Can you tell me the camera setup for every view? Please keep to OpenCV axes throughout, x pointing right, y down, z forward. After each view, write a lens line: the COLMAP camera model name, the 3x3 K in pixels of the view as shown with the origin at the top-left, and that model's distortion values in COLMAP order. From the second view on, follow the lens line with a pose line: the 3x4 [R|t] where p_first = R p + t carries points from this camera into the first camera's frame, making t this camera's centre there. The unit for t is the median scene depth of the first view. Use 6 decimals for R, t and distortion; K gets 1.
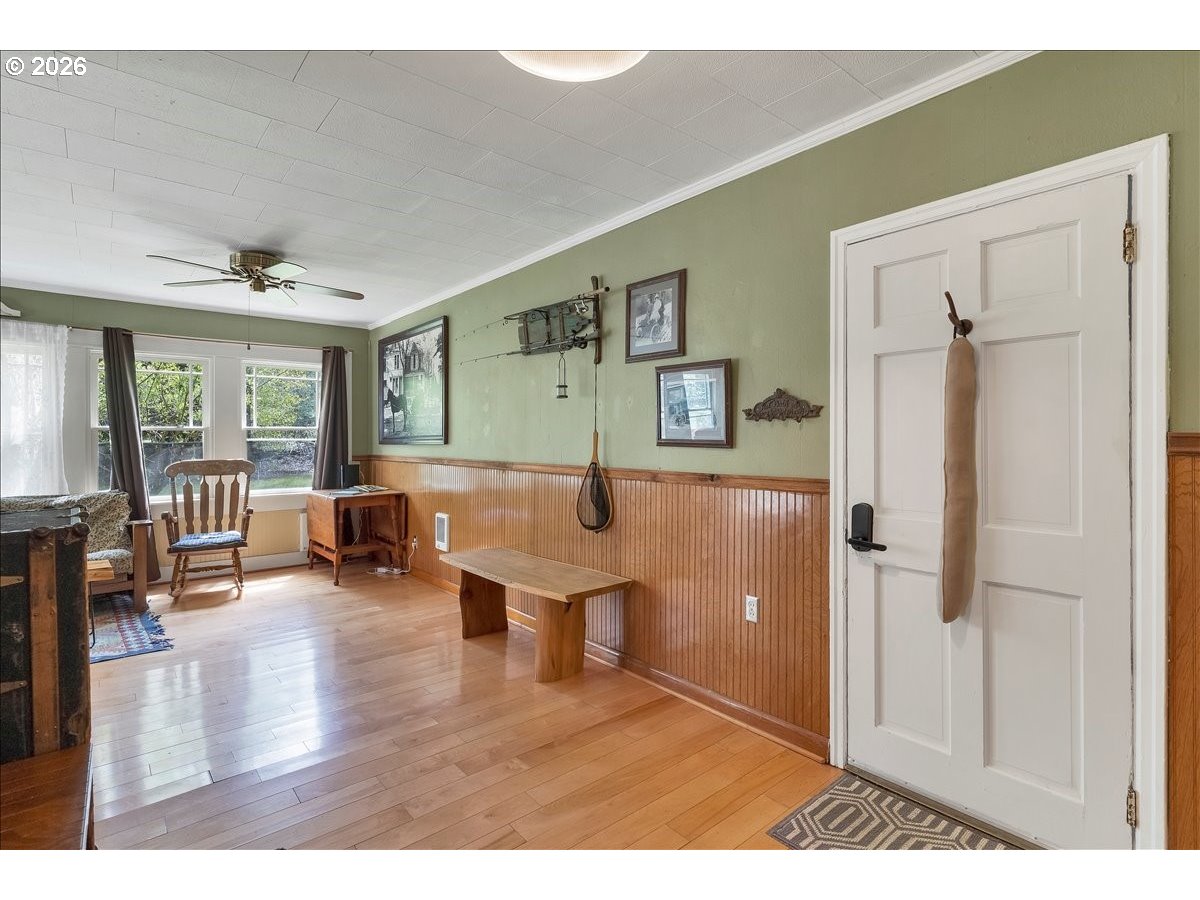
lens RADIAL K [[585.1, 0, 597.6], [0, 585.1, 434.5], [0, 0, 1]] dist [-0.001128, 0.000020]
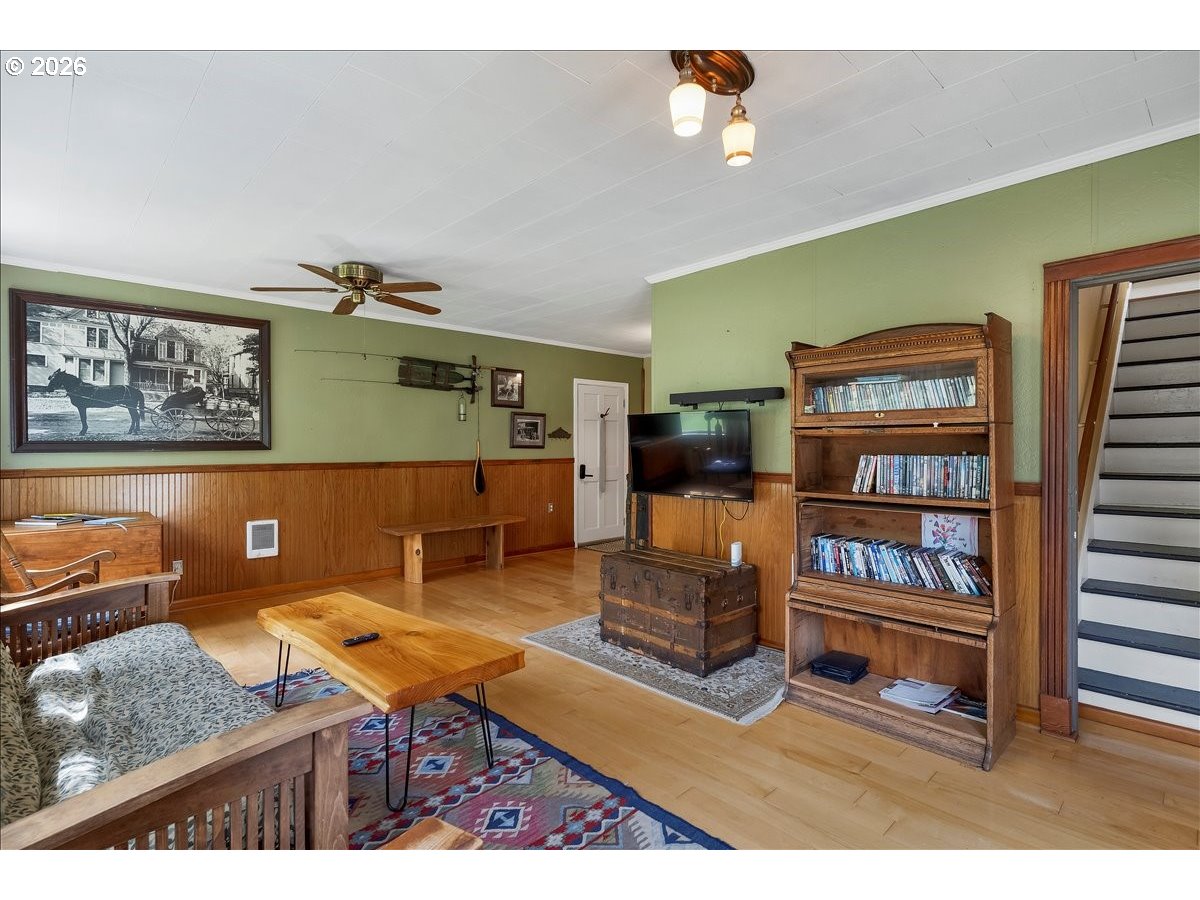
lens RADIAL K [[588.2, 0, 595.3], [0, 588.2, 453.3], [0, 0, 1]] dist [0.000610, 0.000340]
pose [[-0.056327, -0.017280, 0.998263, -1.368400], [-0.010122, 0.999809, 0.016736, -0.000338], [-0.998361, -0.009161, -0.056491, 0.531802]]
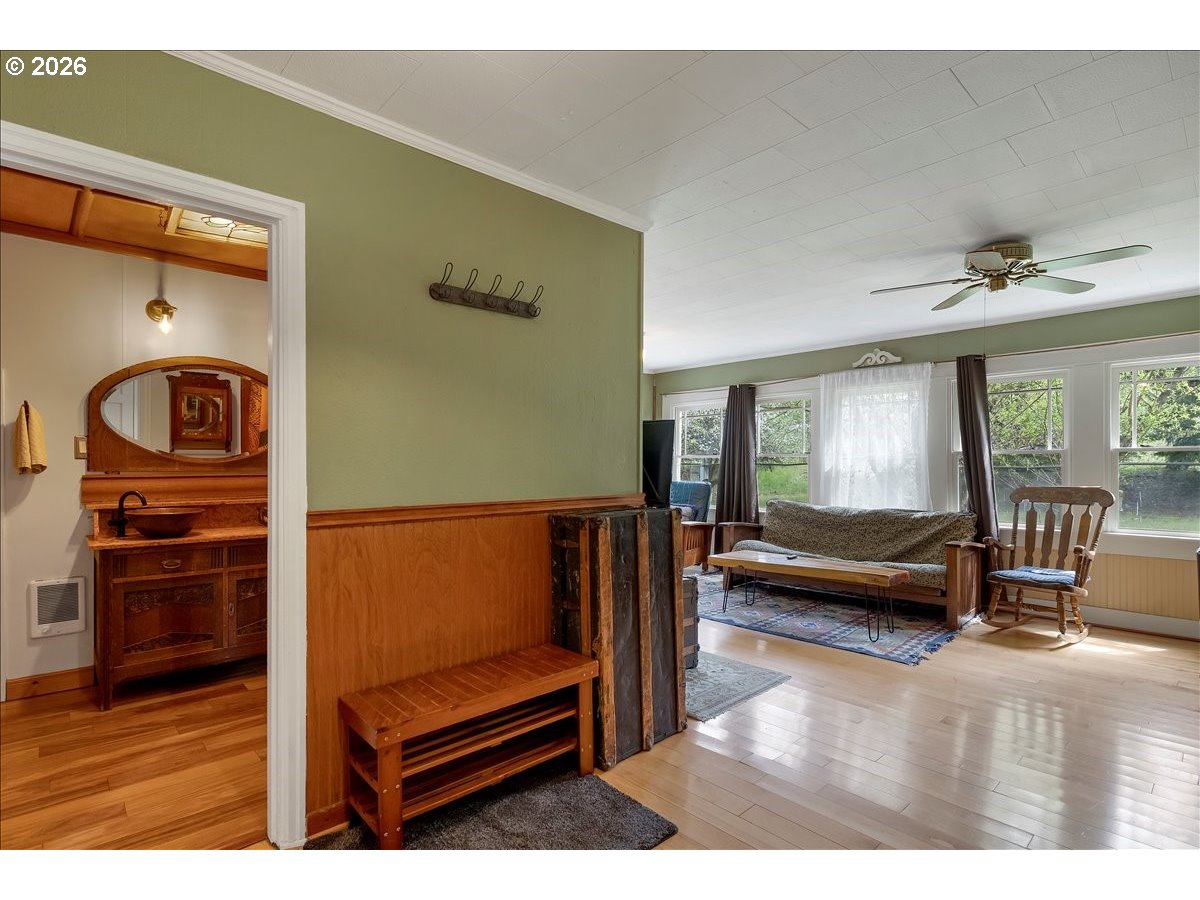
lens RADIAL K [[603.3, 0, 602.3], [0, 603.3, 467.2], [0, 0, 1]] dist [0.000492, 0.000198]
pose [[0.052202, 0.007158, -0.998611, 0.232368], [0.006820, 0.999948, 0.007525, 0.004380], [0.998613, -0.007203, 0.052150, 0.311059]]
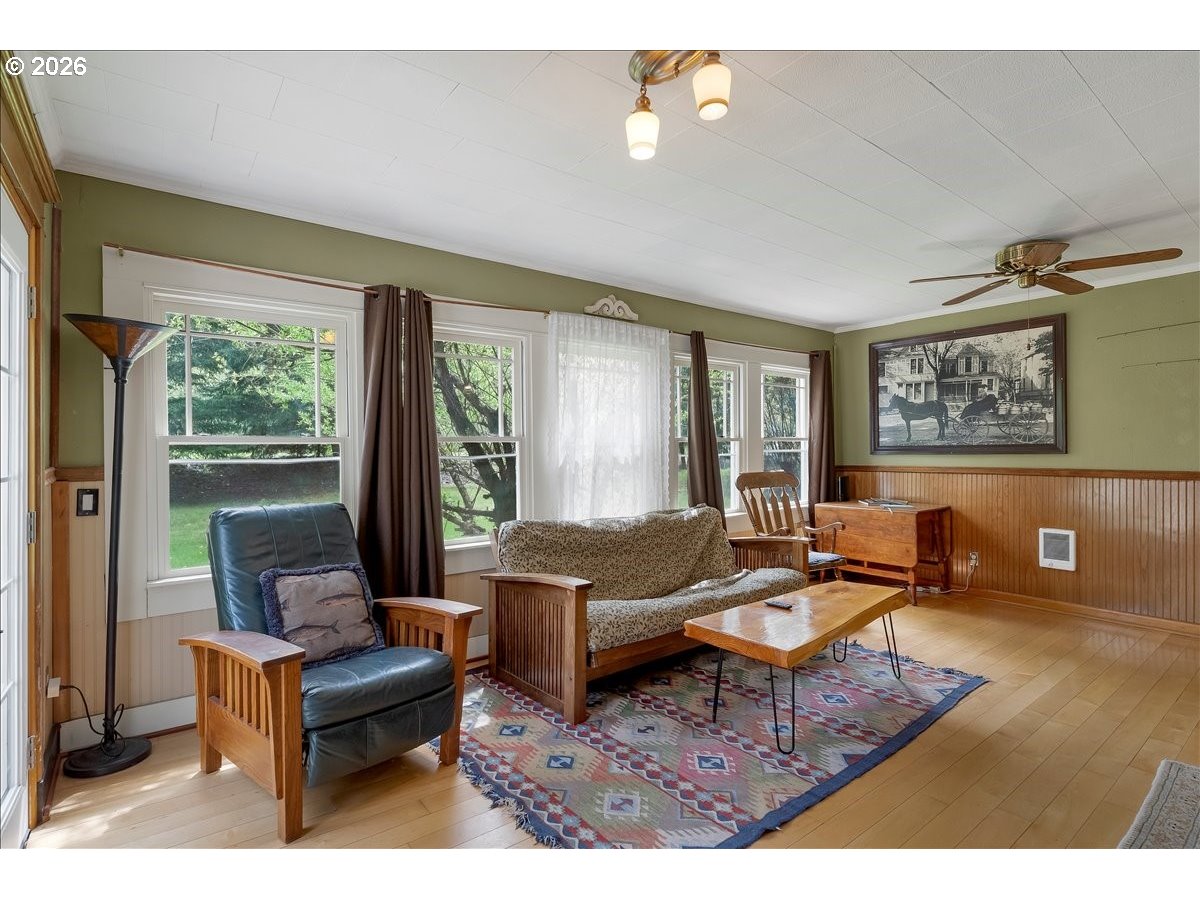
lens RADIAL K [[588.2, 0, 595.3], [0, 588.2, 453.3], [0, 0, 1]] dist [0.000610, 0.000340]
pose [[0.999013, -0.005761, -0.044049, -1.009288], [0.006454, 0.999857, 0.015602, -0.003650], [0.043953, -0.015871, 0.998908, 0.049418]]
